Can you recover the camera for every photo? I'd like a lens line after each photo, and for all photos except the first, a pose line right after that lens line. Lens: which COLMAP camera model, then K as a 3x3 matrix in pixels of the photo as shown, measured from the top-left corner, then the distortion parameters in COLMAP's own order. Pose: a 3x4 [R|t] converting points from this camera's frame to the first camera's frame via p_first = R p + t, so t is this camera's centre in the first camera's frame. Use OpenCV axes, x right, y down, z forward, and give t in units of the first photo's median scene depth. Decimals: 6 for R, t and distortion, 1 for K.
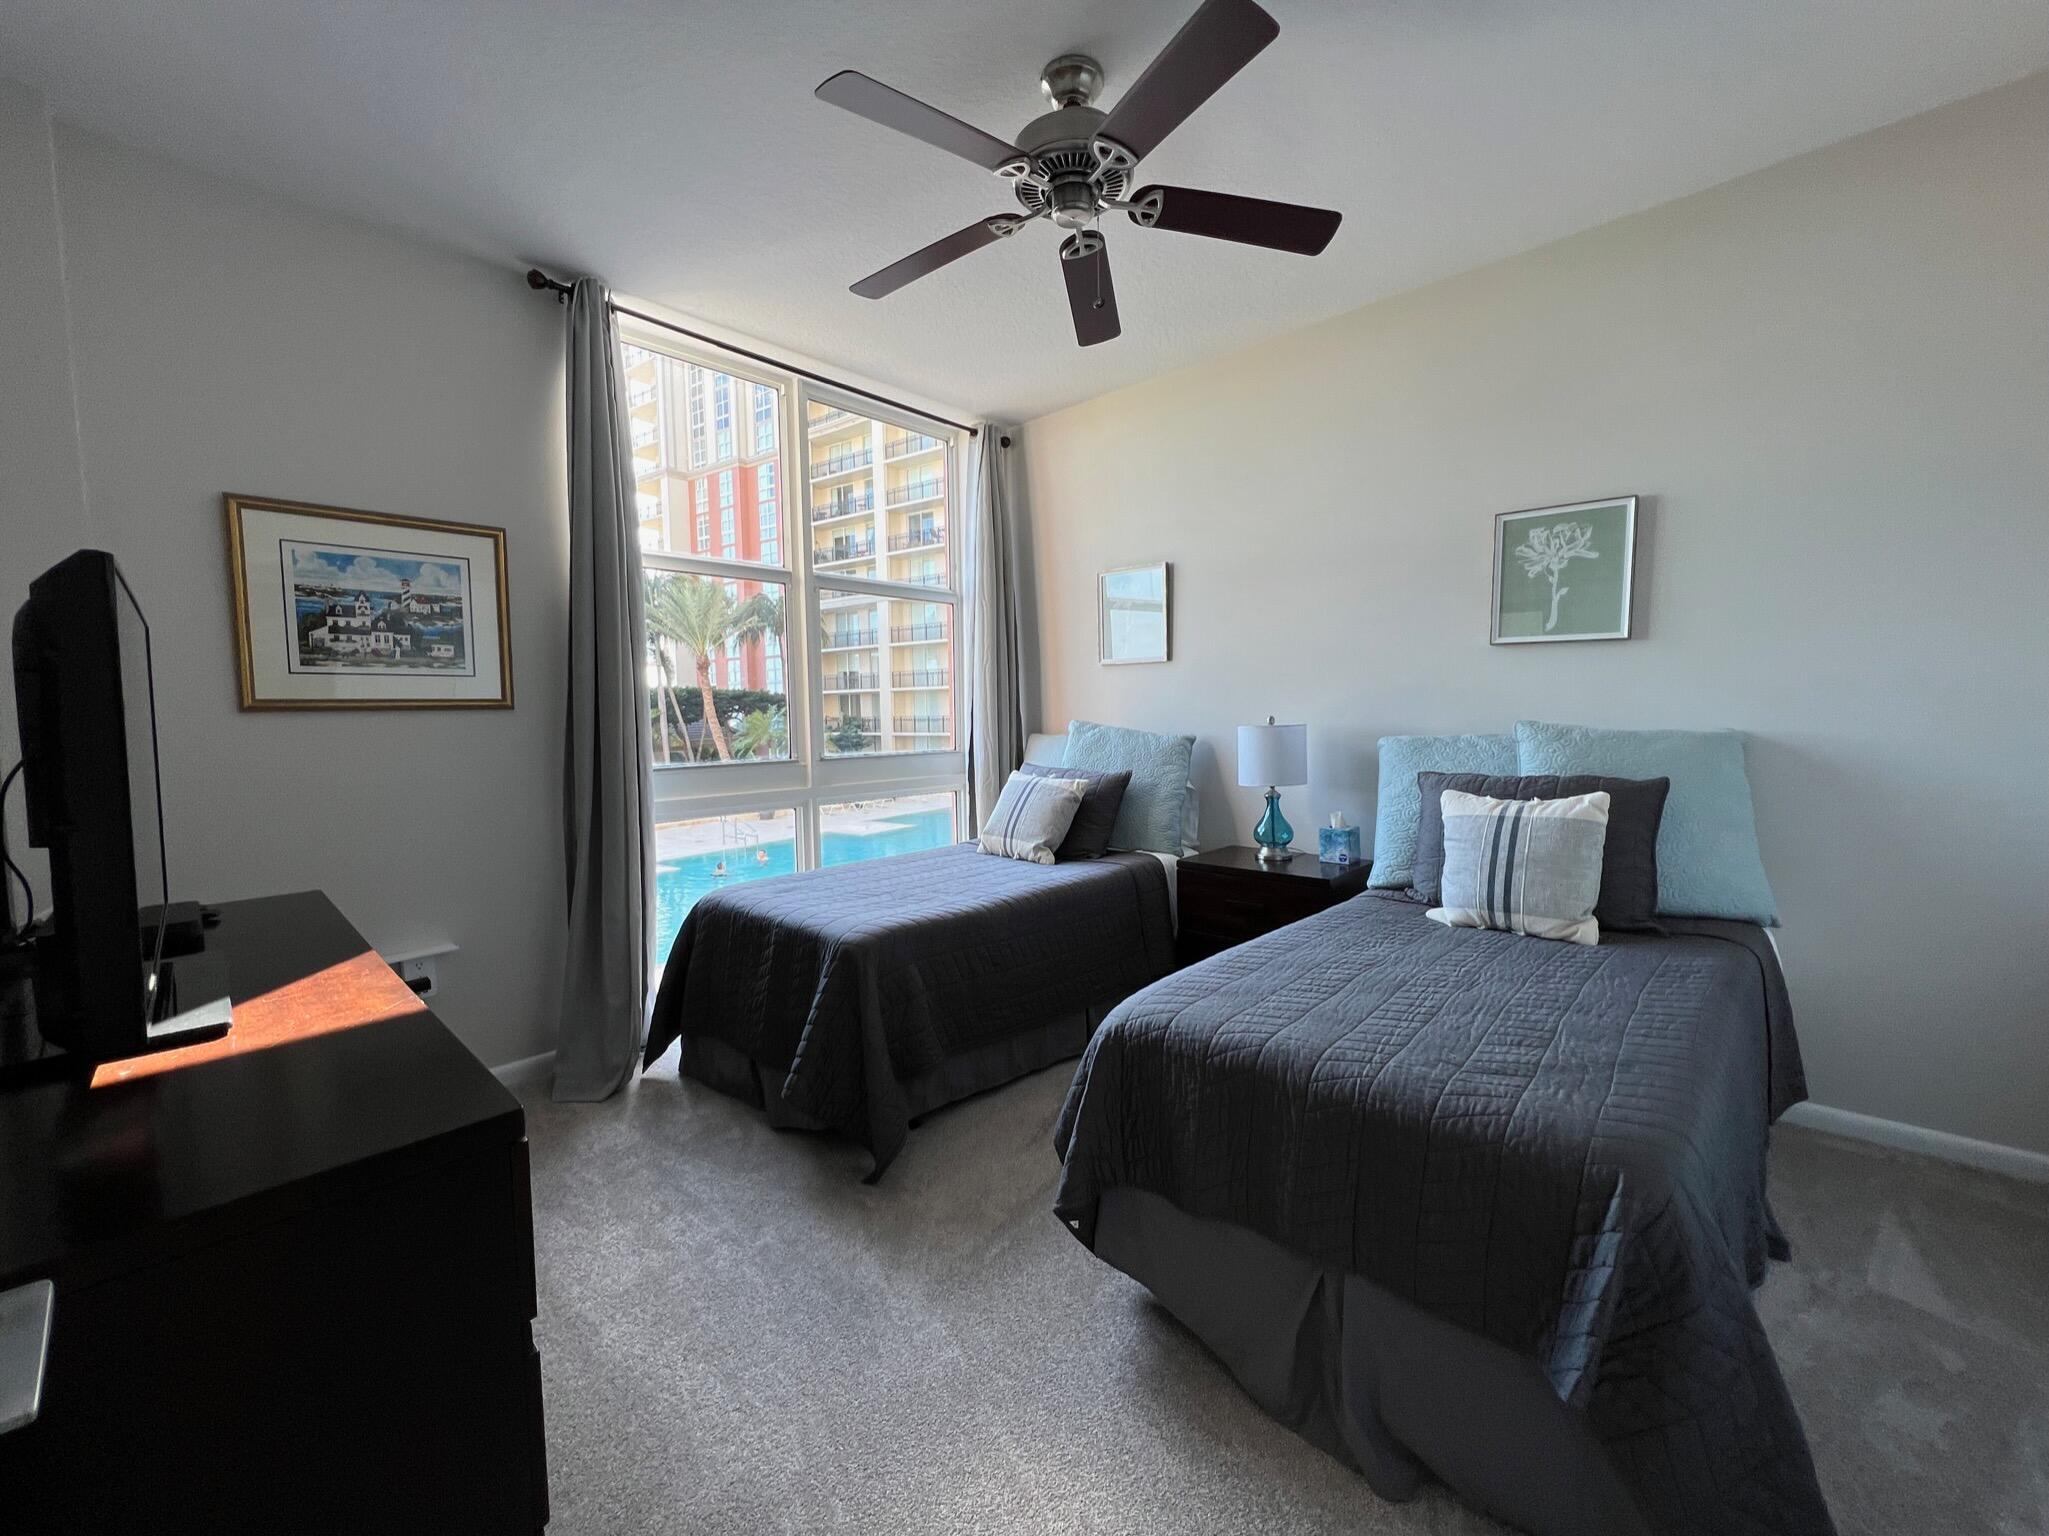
lens RADIAL K [[827.7, 0, 1021.5], [0, 827.7, 761.0], [0, 0, 1]] dist [0.000220, -0.000154]
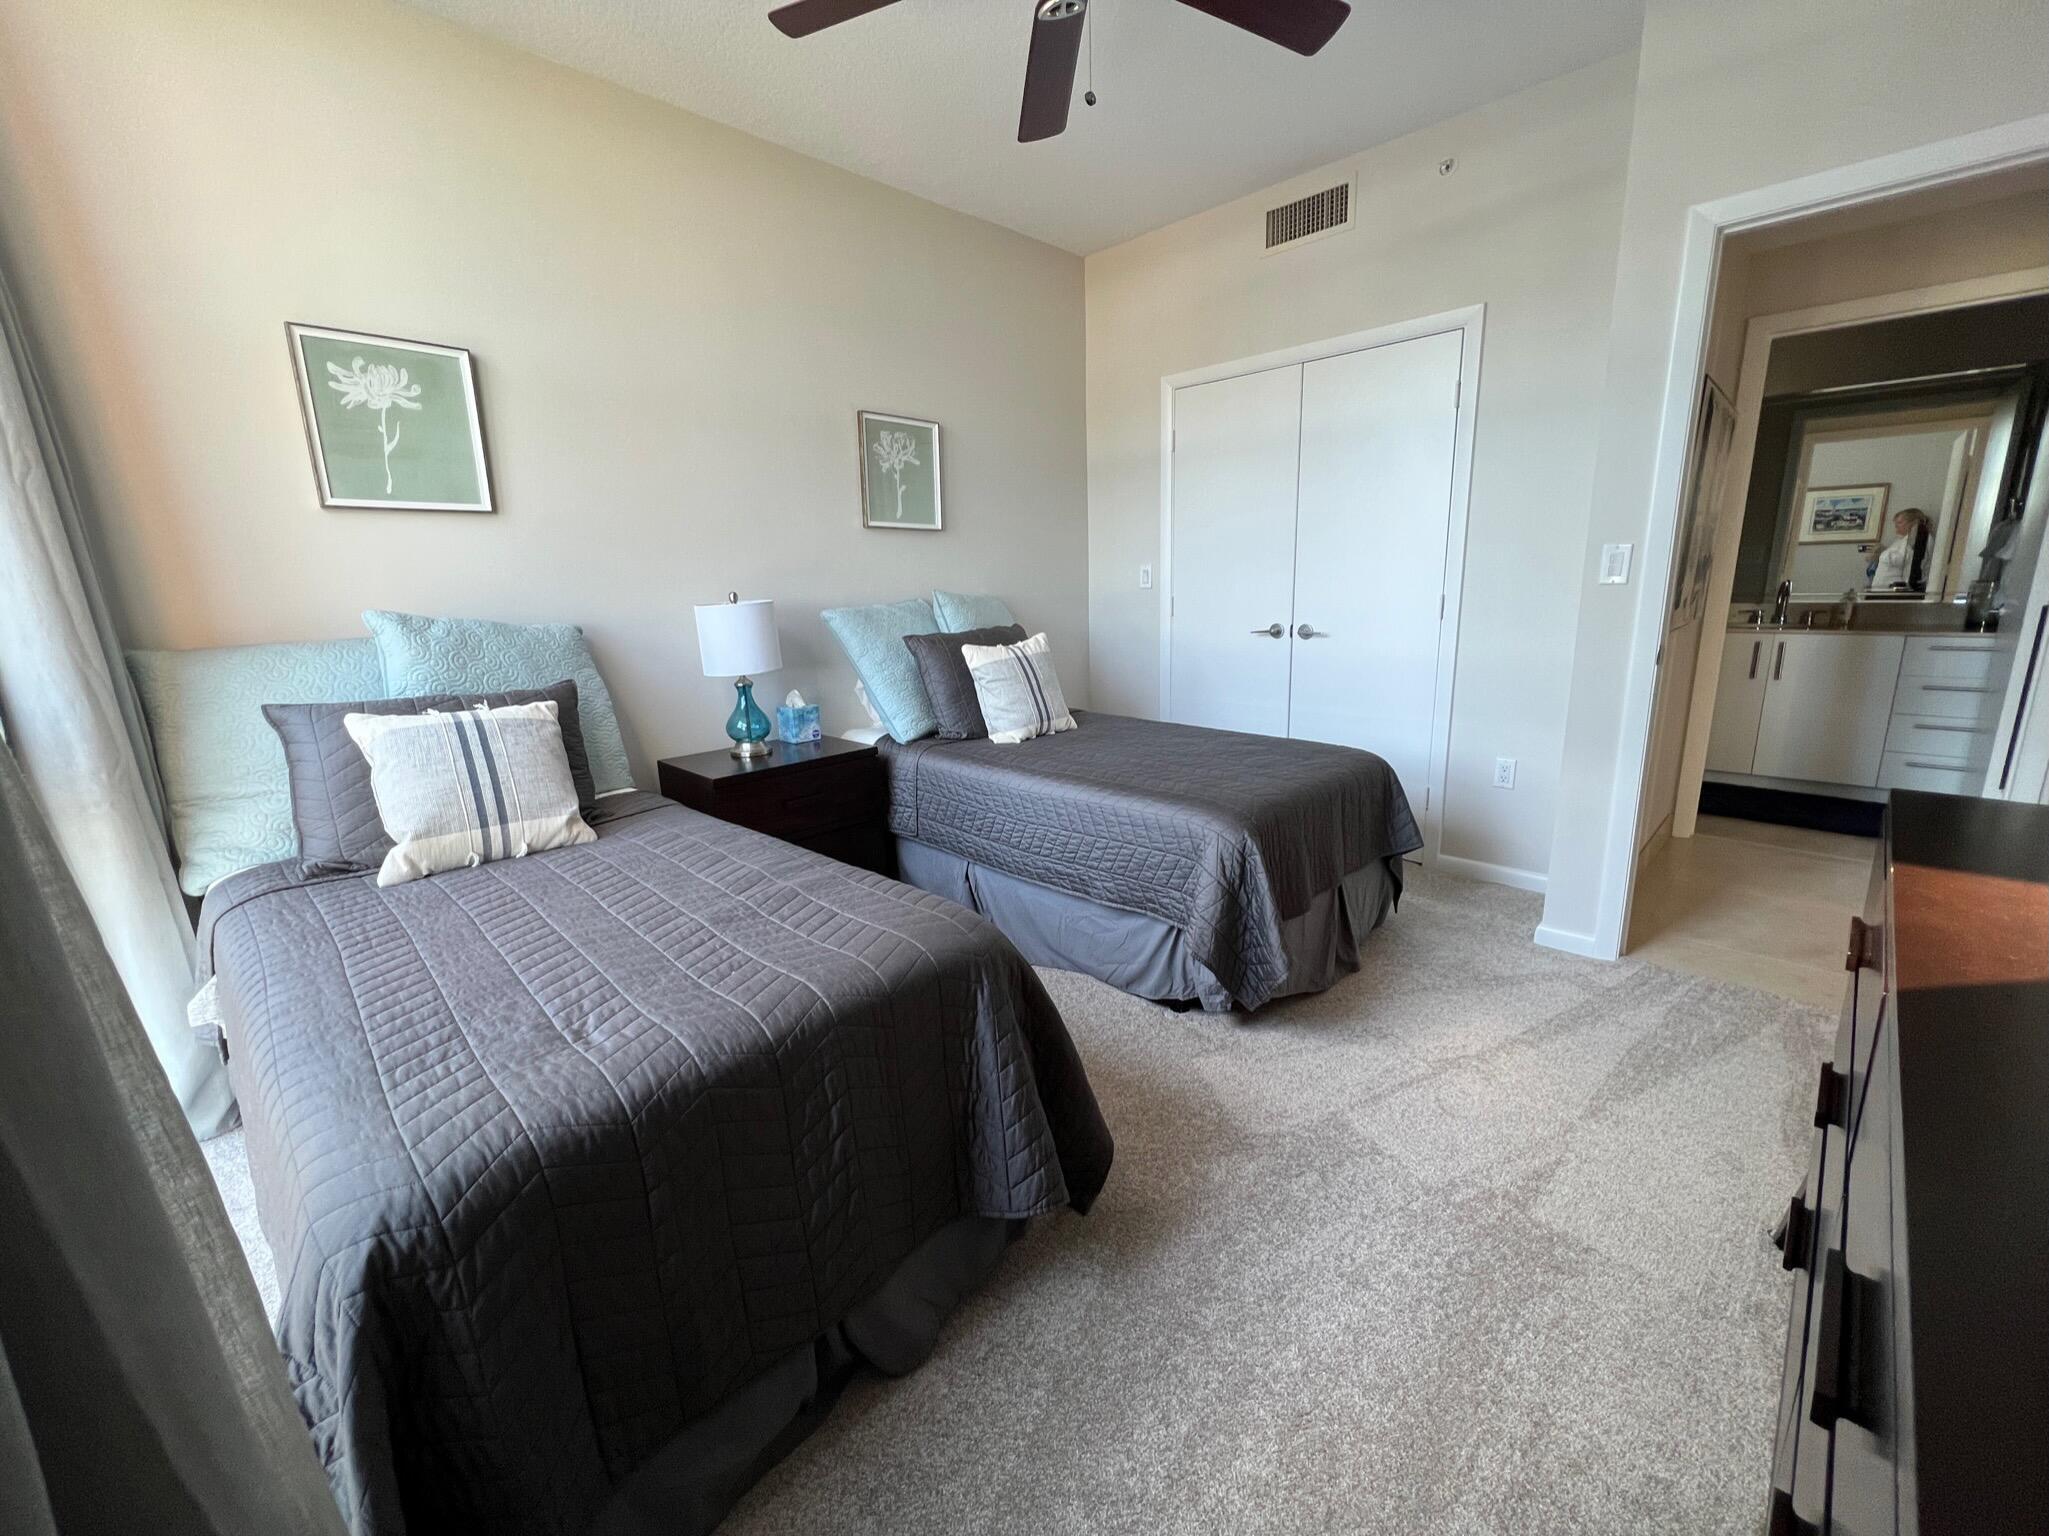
lens RADIAL K [[910.2, 0, 1024.5], [0, 910.2, 768.0], [0, 0, 1]] dist [0.025807, -0.000165]
pose [[-0.018616, -0.201227, 0.979368, -0.680246], [0.081347, 0.975985, 0.202078, -0.044015], [-0.996512, 0.083431, -0.001800, 0.711853]]
